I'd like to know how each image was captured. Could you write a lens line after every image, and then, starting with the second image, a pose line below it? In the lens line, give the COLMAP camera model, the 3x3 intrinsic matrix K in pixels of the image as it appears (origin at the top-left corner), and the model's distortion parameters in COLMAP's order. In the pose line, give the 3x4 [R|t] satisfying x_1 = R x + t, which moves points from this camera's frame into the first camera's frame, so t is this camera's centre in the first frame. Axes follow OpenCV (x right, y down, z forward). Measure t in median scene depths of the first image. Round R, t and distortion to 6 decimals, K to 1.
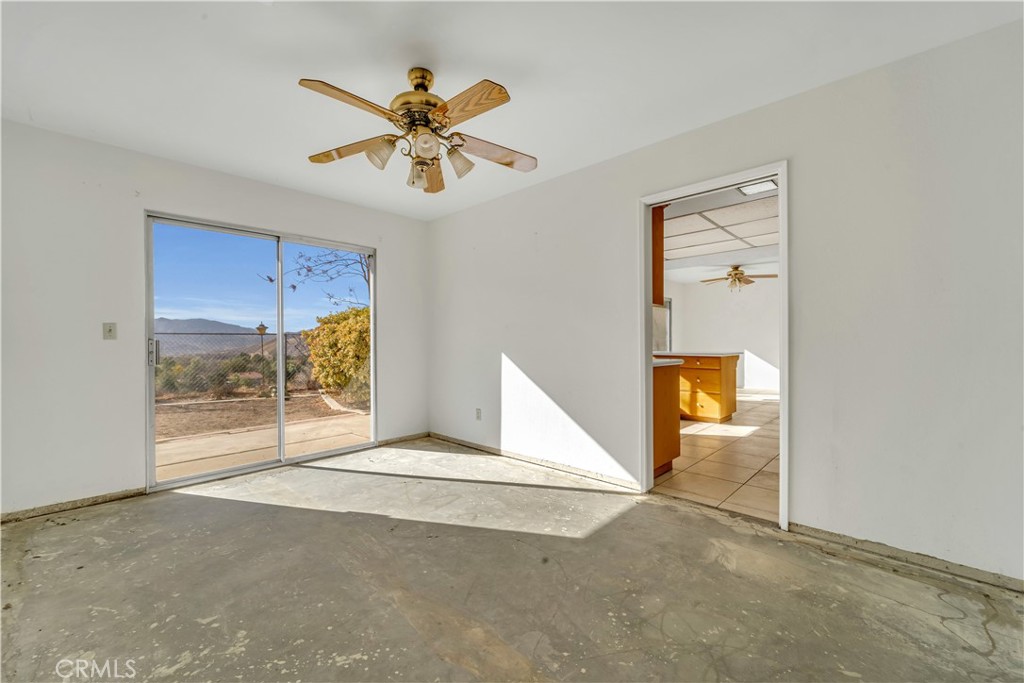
lens RADIAL K [[411.6, 0, 513.6], [0, 411.6, 343.4], [0, 0, 1]] dist [-0.001183, -0.000092]
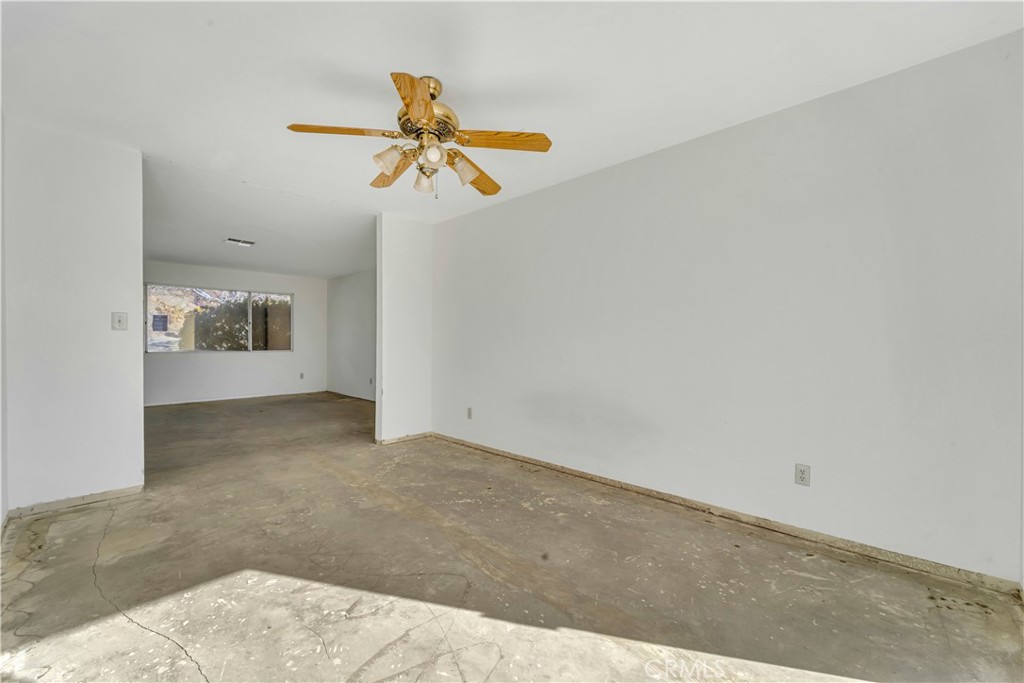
lens RADIAL K [[411.6, 0, 513.6], [0, 411.6, 343.4], [0, 0, 1]] dist [-0.001183, -0.000092]
pose [[-0.999992, 0.001888, 0.003464, -0.405565], [0.001924, 0.999943, 0.010472, -0.013099], [-0.003444, 0.010479, -0.999939, 1.877945]]
